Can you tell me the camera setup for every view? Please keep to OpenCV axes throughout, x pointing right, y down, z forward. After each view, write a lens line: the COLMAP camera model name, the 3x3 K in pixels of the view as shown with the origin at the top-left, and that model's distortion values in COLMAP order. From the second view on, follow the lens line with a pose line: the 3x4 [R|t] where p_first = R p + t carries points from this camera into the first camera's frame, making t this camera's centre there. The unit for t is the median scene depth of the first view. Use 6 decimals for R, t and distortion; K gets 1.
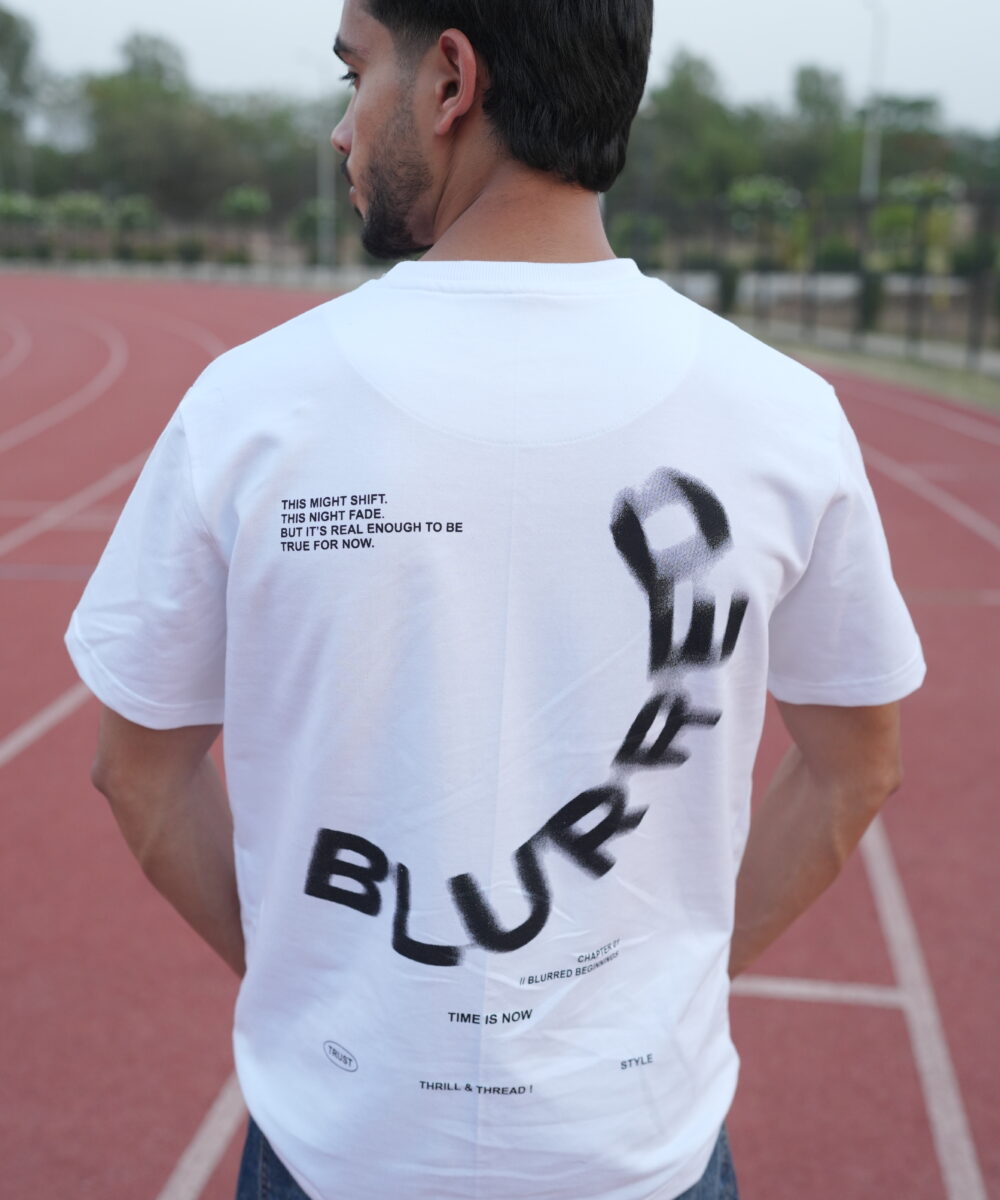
lens RADIAL K [[1125.3, 0, 500.0], [0, 1125.3, 600.0], [0, 0, 1]] dist [0.001014, 0.001630]
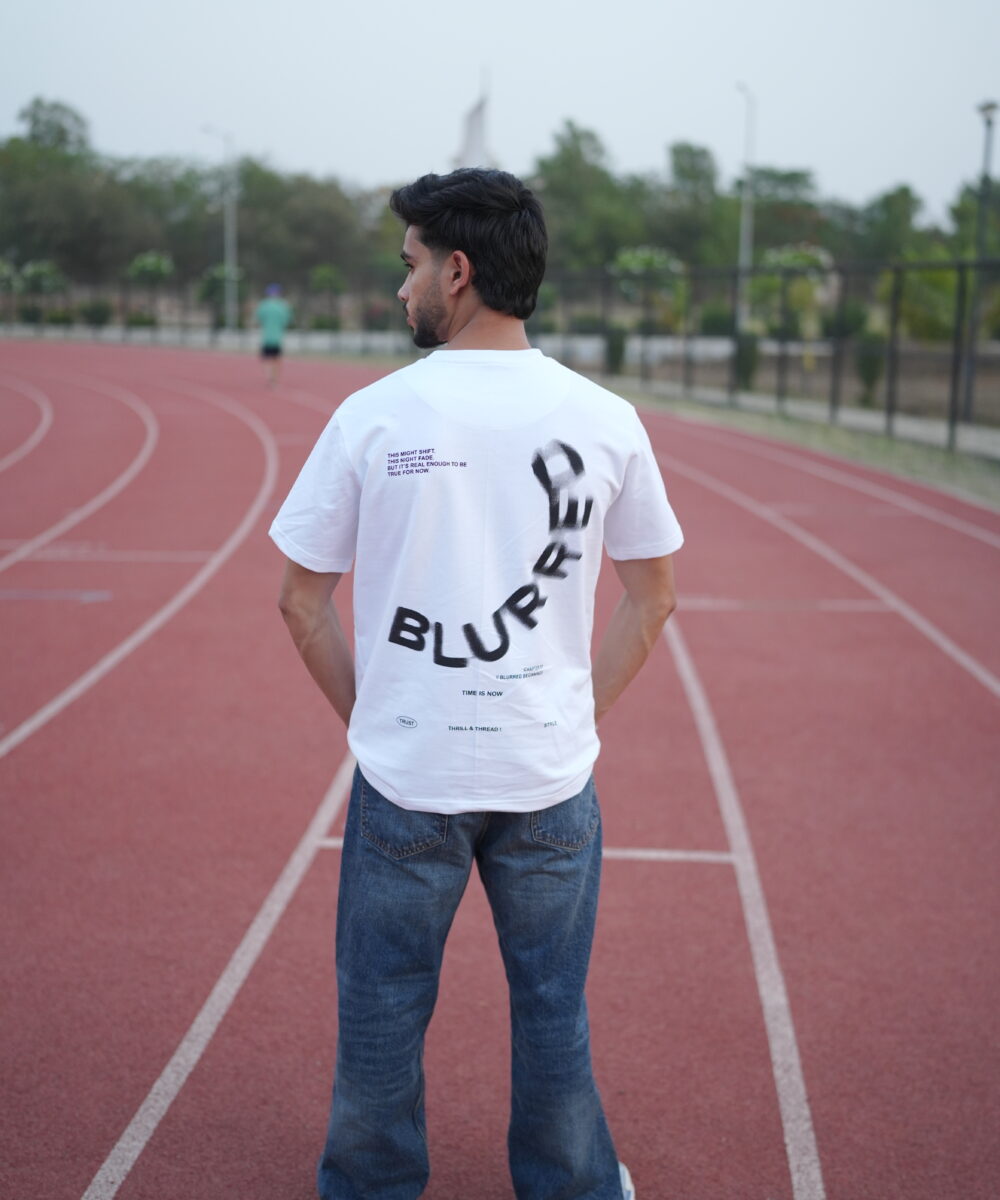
lens RADIAL K [[1304.5, 0, 500.0], [0, 1304.5, 600.0], [0, 0, 1]] dist [-0.016079, -0.004152]
pose [[0.995292, -0.014899, 0.095767, -0.185425], [0.022190, 0.996897, -0.075523, 0.338606], [-0.094345, 0.077293, 0.992535, -1.325139]]
